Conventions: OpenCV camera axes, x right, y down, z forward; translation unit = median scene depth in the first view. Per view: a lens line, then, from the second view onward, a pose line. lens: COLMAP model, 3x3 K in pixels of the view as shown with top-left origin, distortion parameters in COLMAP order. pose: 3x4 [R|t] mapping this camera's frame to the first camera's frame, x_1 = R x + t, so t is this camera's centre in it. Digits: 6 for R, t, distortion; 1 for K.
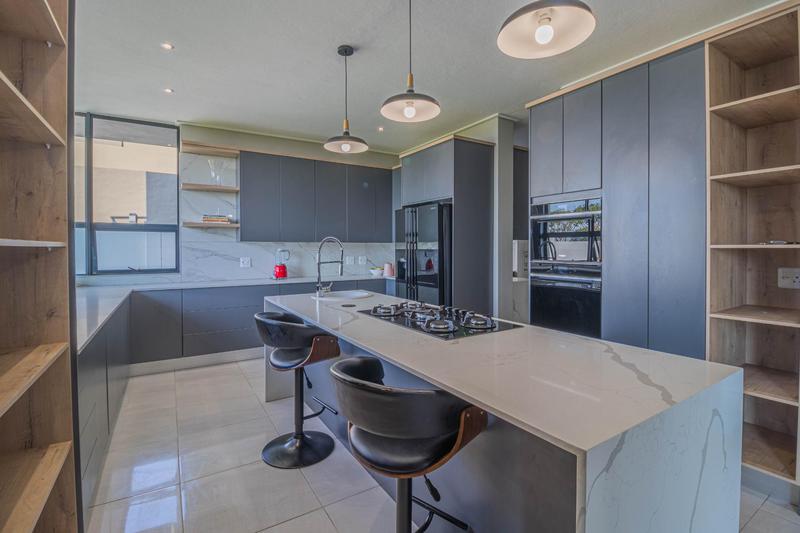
lens RADIAL K [[375.4, 0, 400.4], [0, 375.4, 252.6], [0, 0, 1]] dist [0.000990, -0.014281]
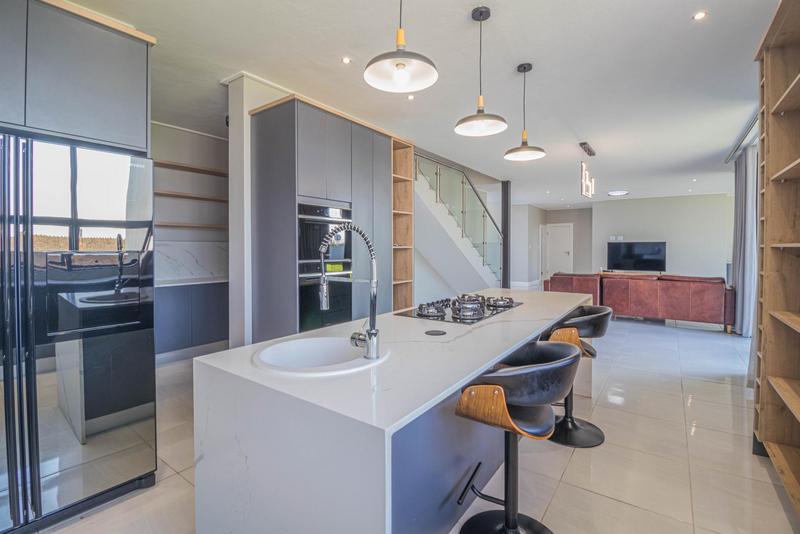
lens RADIAL K [[375.4, 0, 400.4], [0, 375.4, 253.1], [0, 0, 1]] dist [0.000990, -0.014281]
pose [[-0.381805, -0.004904, 0.924230, -0.494270], [0.017737, 0.999763, 0.012631, -0.004787], [-0.924073, 0.021216, -0.381628, 0.880892]]
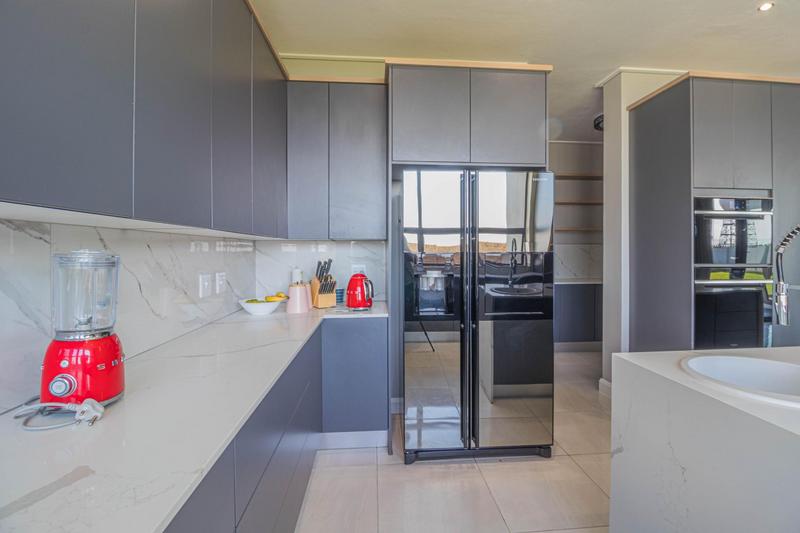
lens RADIAL K [[367.6, 0, 376.2], [0, 367.6, 256.3], [0, 0, 1]] dist [0.023372, -0.017590]
pose [[0.444895, -0.004635, 0.895571, -0.534800], [0.013739, 0.999904, -0.001650, -0.004258], [-0.895477, 0.013039, 0.444916, 0.987596]]
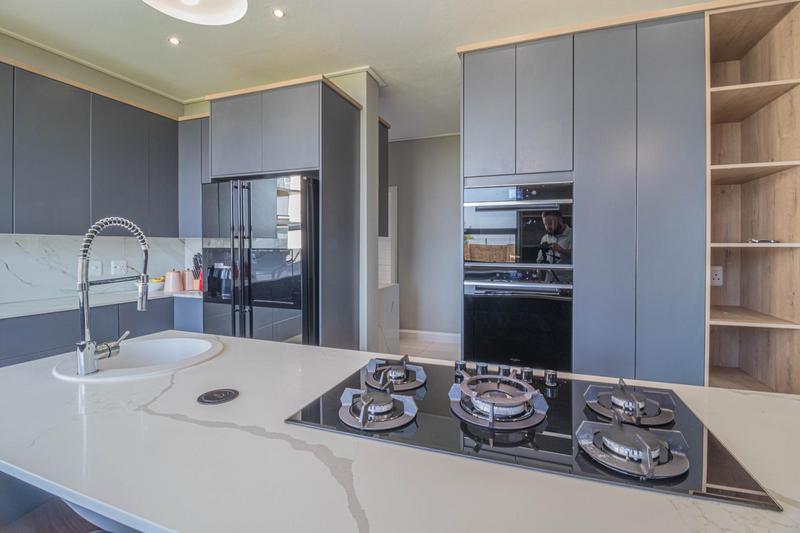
lens RADIAL K [[375.4, 0, 400.4], [0, 375.4, 252.6], [0, 0, 1]] dist [0.000990, -0.014281]
pose [[0.793363, -0.006995, 0.608708, -0.151817], [0.005680, 0.999976, 0.004088, -0.003111], [-0.608722, 0.000214, 0.793383, 0.386363]]
